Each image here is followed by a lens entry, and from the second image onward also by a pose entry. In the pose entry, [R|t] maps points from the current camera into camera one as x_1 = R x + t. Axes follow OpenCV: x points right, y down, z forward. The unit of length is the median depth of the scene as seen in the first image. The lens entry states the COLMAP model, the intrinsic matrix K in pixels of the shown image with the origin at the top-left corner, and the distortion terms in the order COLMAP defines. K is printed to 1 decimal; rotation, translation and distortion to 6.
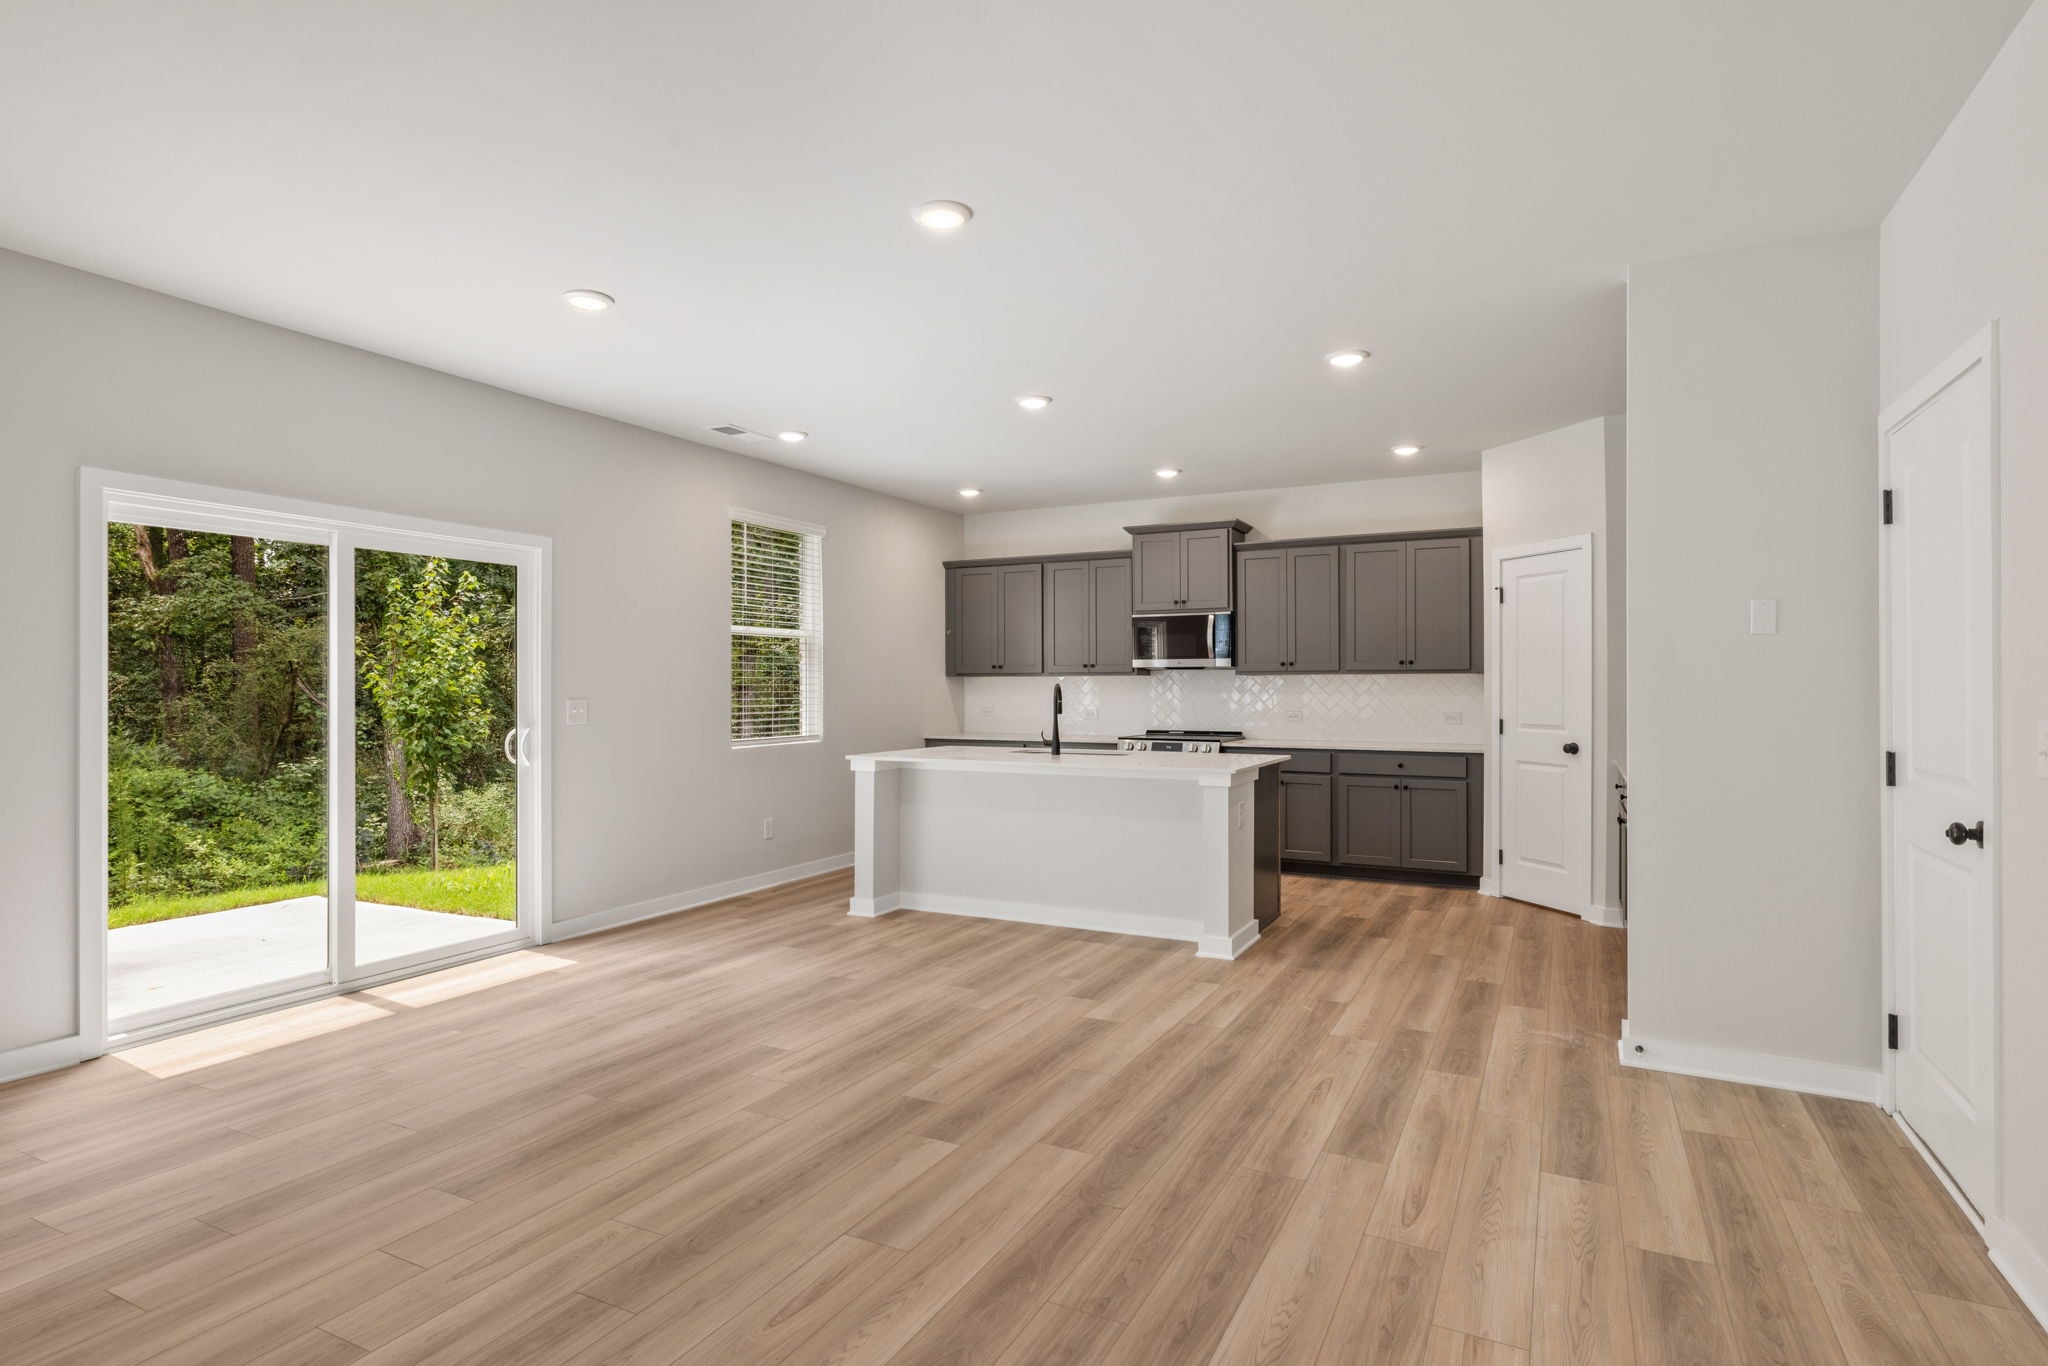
lens RADIAL K [[1106.7, 0, 974.7], [0, 1106.7, 696.5], [0, 0, 1]] dist [0.006051, -0.000377]
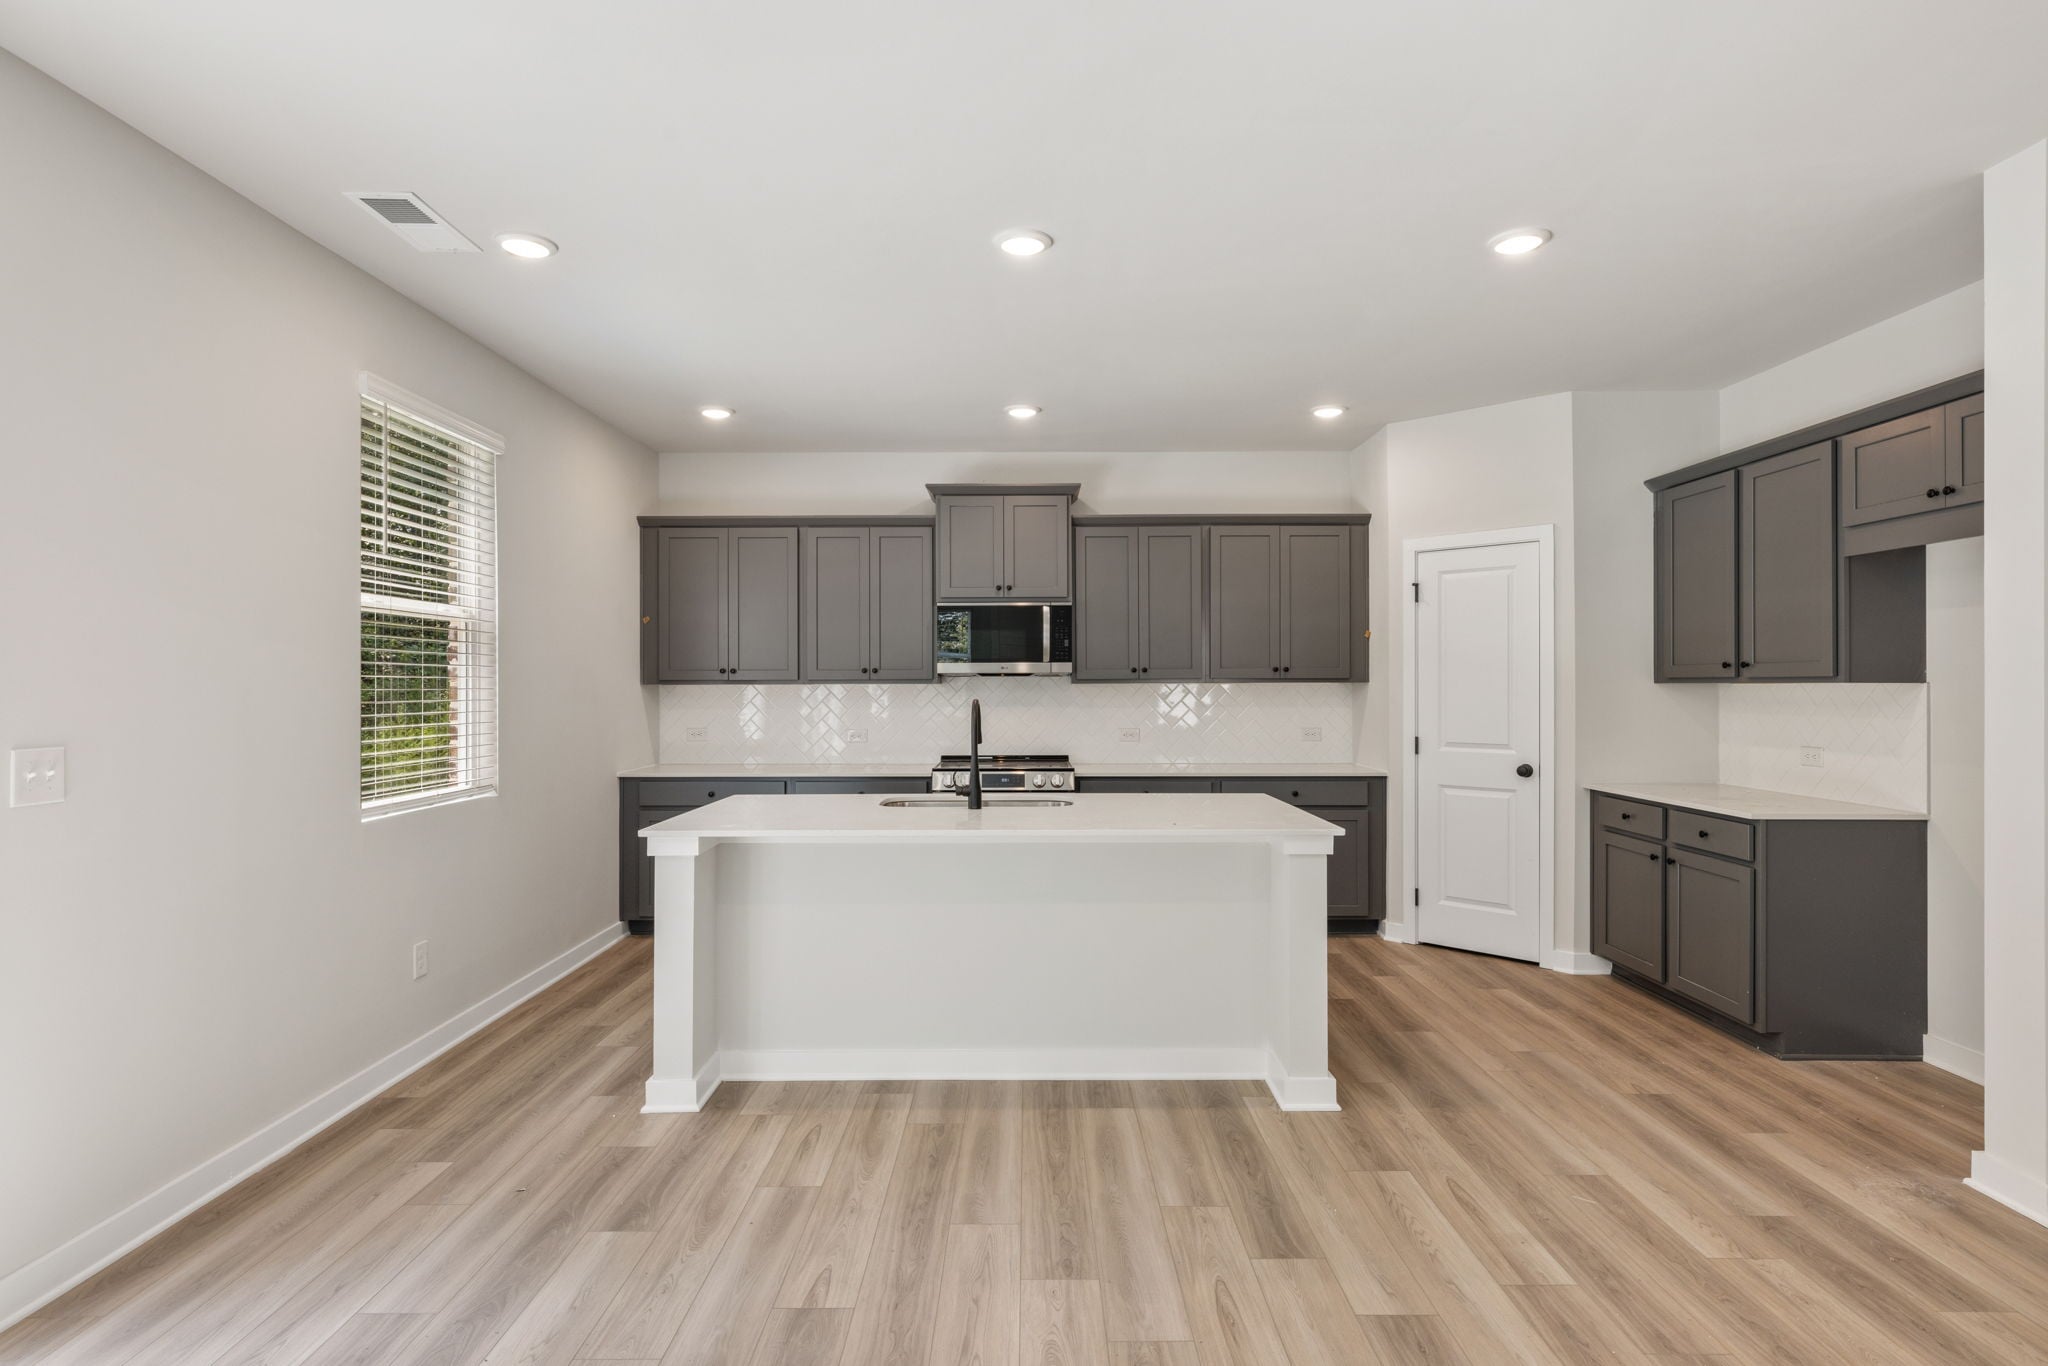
lens RADIAL K [[1106.7, 0, 1011.1], [0, 1106.7, 687.0], [0, 0, 1]] dist [0.006051, -0.000377]
pose [[0.875521, -0.001871, 0.483176, -0.214319], [0.006974, 0.999937, -0.008765, -0.012547], [-0.483129, 0.011043, 0.875479, 0.401240]]
